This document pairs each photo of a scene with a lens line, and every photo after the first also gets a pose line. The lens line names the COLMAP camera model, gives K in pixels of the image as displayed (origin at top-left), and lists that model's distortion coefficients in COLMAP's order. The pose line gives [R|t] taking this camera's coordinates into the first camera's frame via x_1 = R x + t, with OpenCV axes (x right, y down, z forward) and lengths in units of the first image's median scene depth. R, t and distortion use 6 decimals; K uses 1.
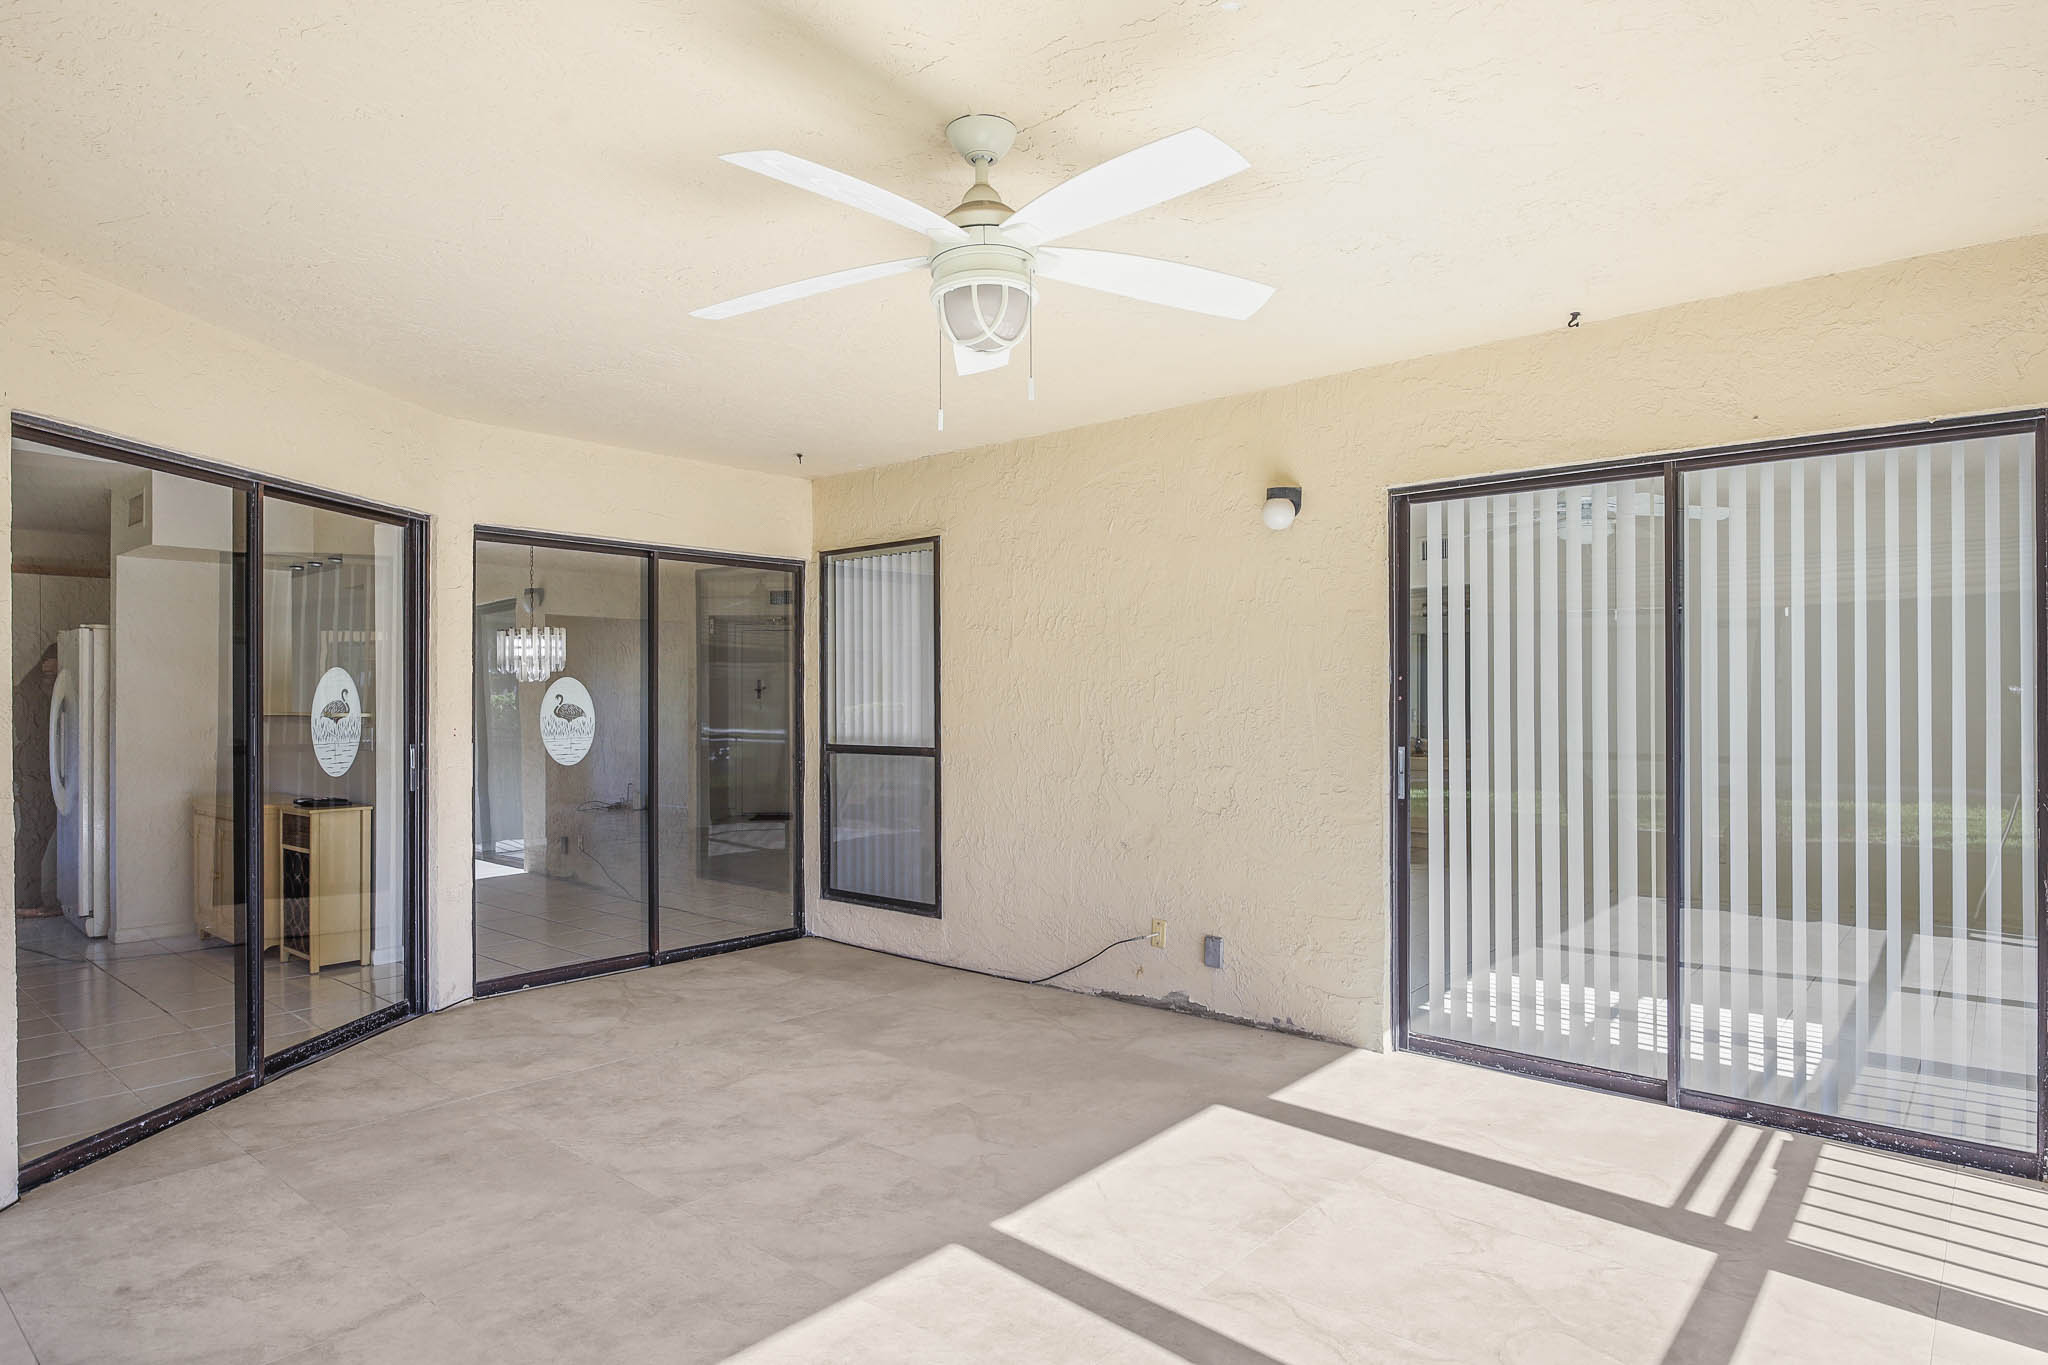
lens RADIAL K [[1157.1, 0, 991.8], [0, 1157.1, 695.8], [0, 0, 1]] dist [-0.018367, -0.001333]
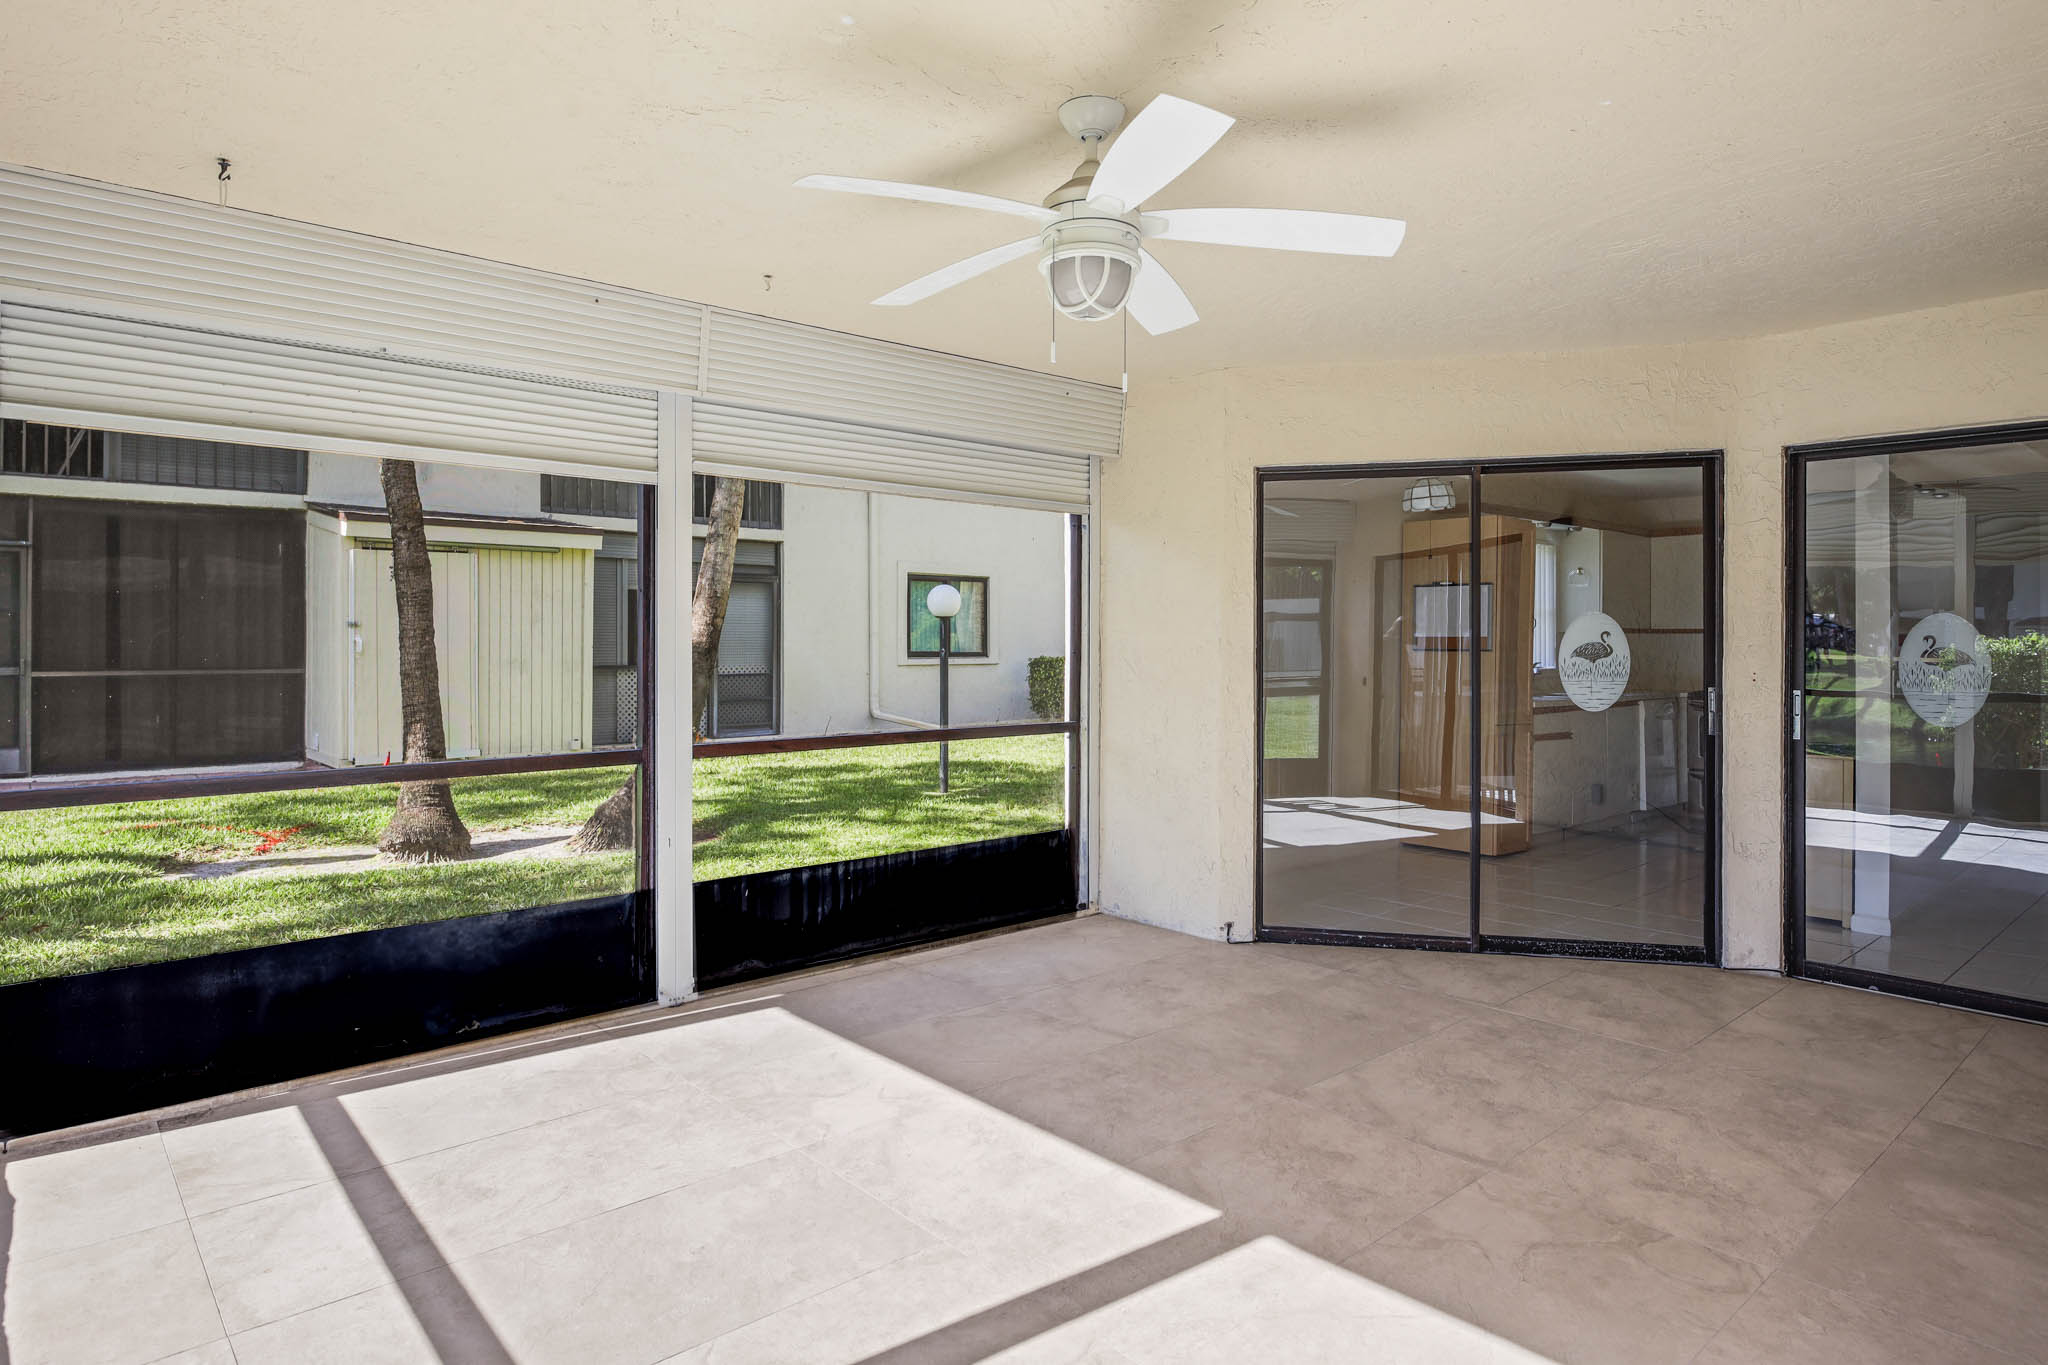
lens RADIAL K [[1152.5, 0, 1021.4], [0, 1152.5, 642.9], [0, 0, 1]] dist [-0.004254, -0.002008]
pose [[-0.116059, 0.007622, -0.993213, 0.716731], [0.004897, 0.999963, 0.007102, -0.006893], [0.993230, -0.004040, -0.116092, 0.721180]]
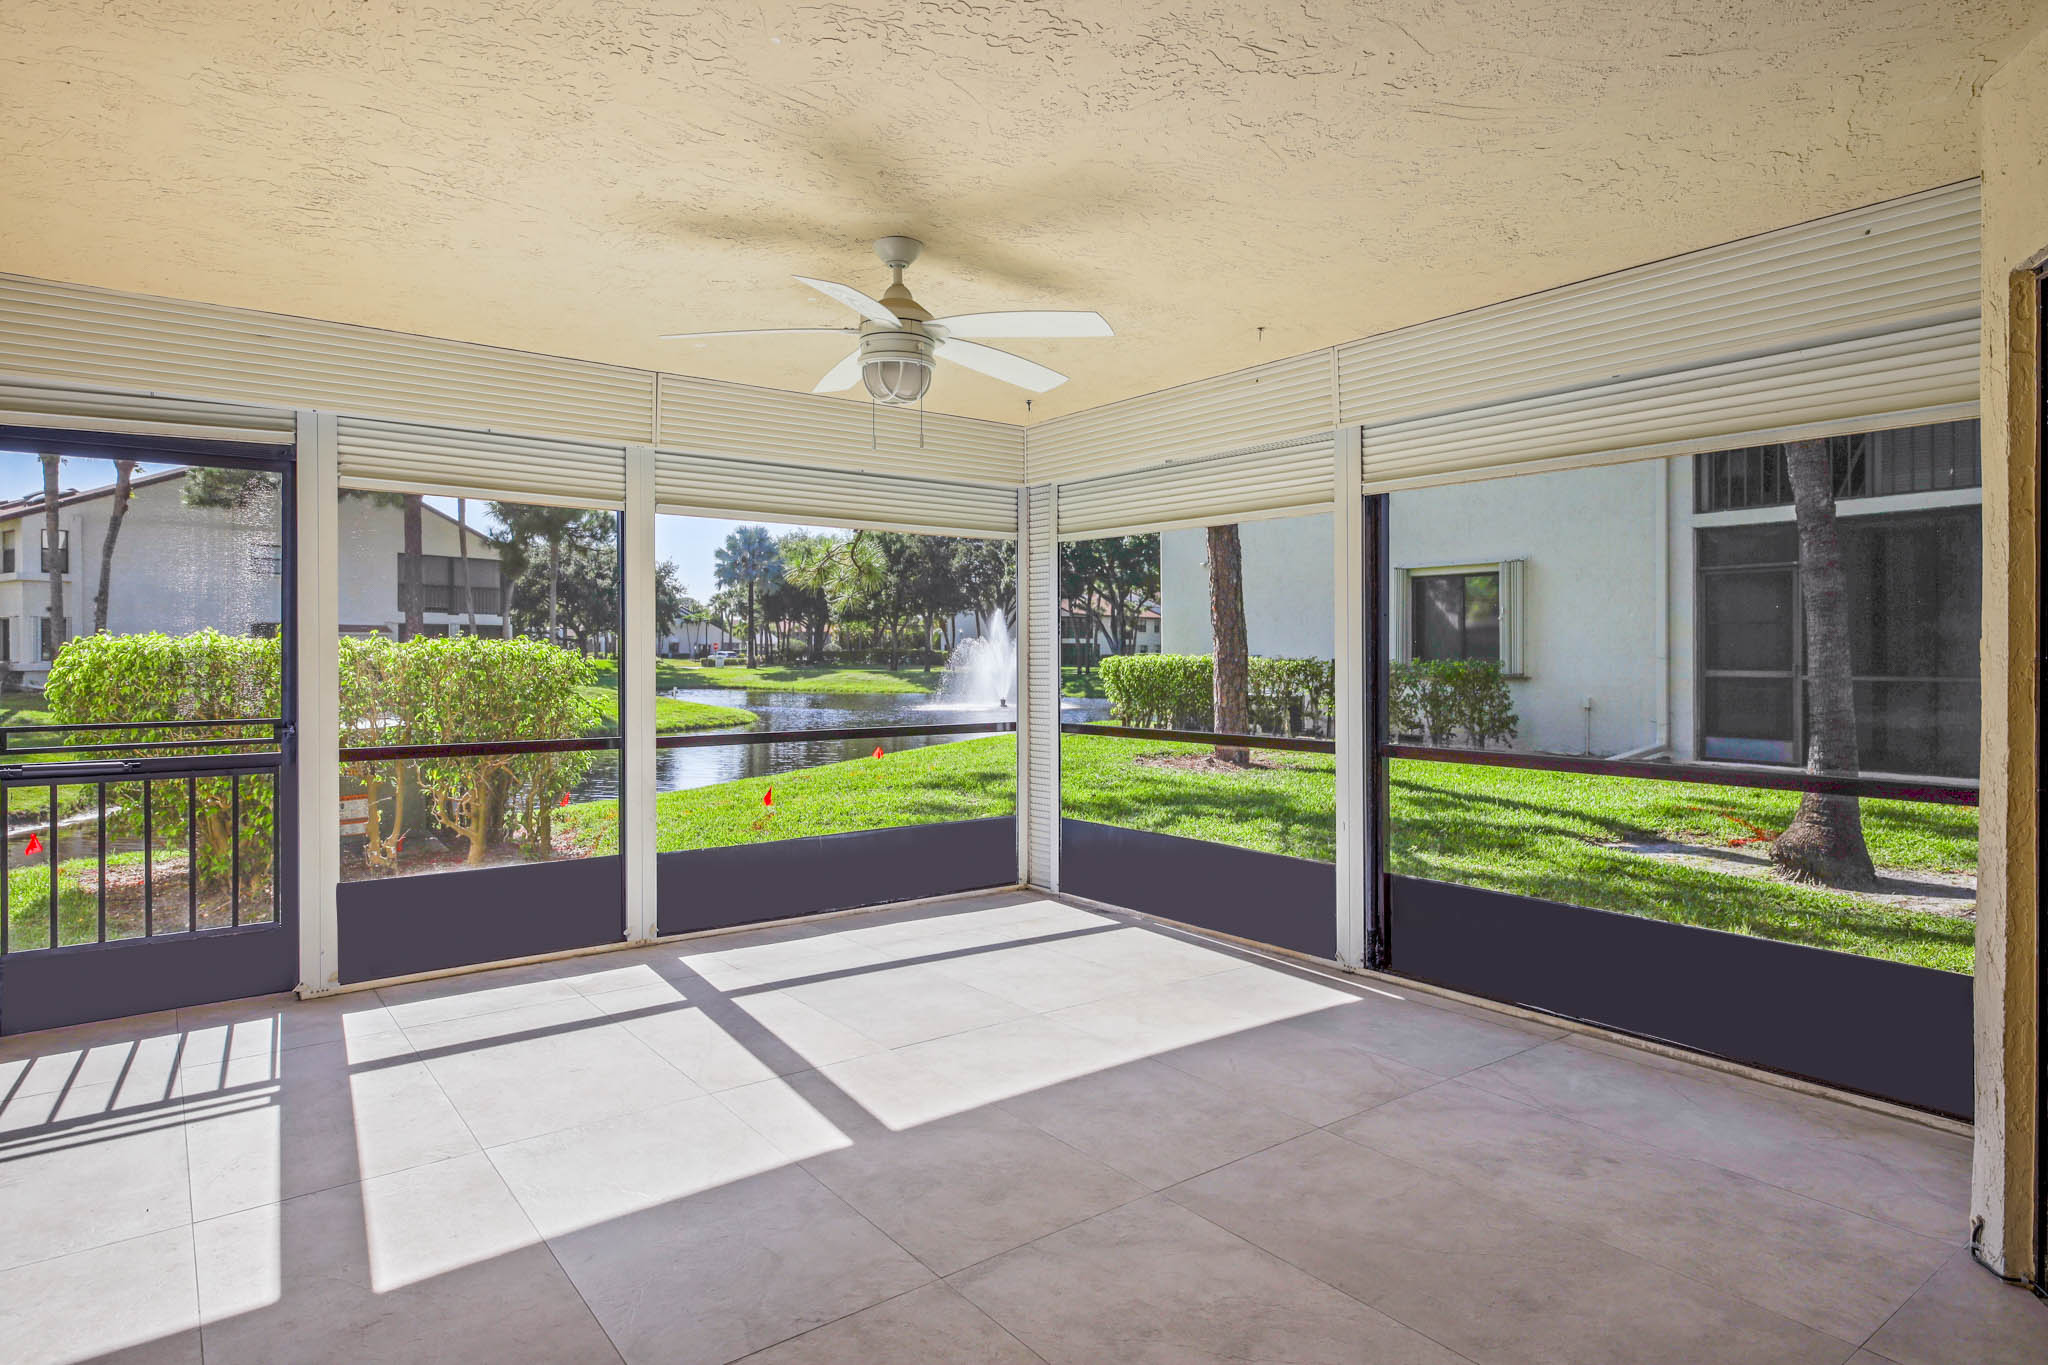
lens RADIAL K [[1152.5, 0, 1021.4], [0, 1152.5, 642.9], [0, 0, 1]] dist [-0.004254, -0.002008]
pose [[-0.983271, 0.010102, 0.181866, -0.279304], [0.007942, 0.999889, -0.012603, 0.005962], [-0.181973, -0.010948, -0.983243, 1.601741]]
